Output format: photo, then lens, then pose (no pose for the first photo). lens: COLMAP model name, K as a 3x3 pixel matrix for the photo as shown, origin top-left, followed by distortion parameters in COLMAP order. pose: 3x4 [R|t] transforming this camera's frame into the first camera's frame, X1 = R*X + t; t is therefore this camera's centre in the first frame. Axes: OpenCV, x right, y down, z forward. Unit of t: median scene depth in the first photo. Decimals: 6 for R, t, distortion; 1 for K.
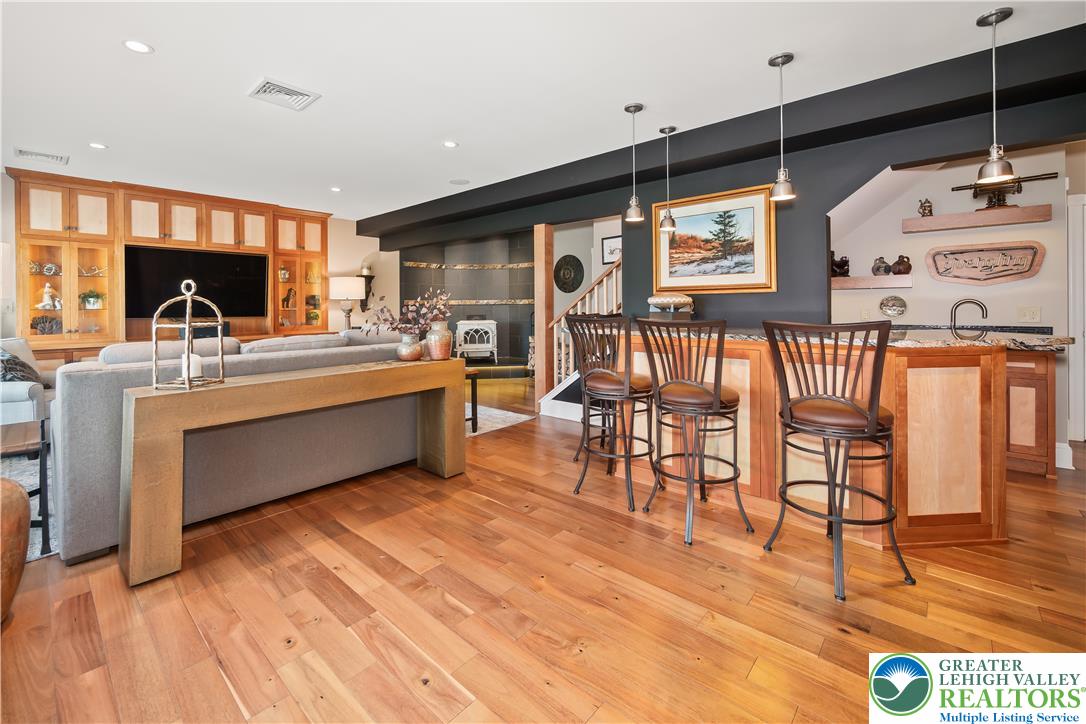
lens RADIAL K [[464.9, 0, 526.6], [0, 464.9, 302.9], [0, 0, 1]] dist [-0.006095, 0.000304]
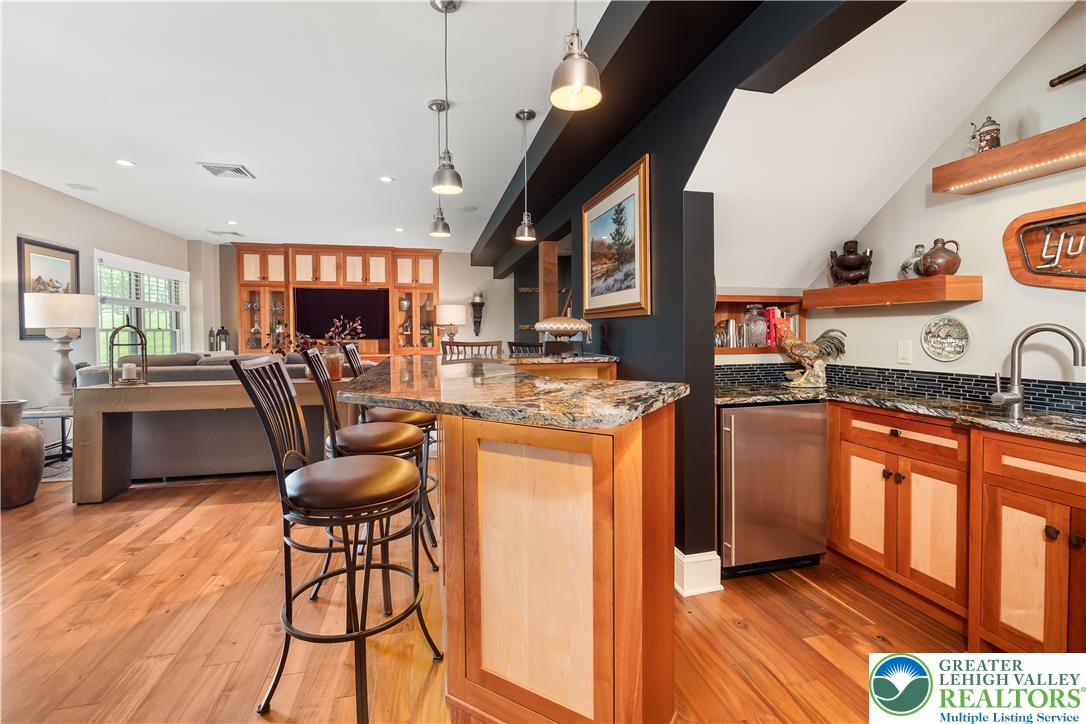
lens RADIAL K [[464.9, 0, 518.7], [0, 464.9, 342.1], [0, 0, 1]] dist [-0.006095, 0.000304]
pose [[0.819908, 0.018776, -0.572188, 0.470482], [0.001576, 0.999384, 0.035052, -0.004527], [0.572493, -0.029641, 0.819373, 0.199490]]
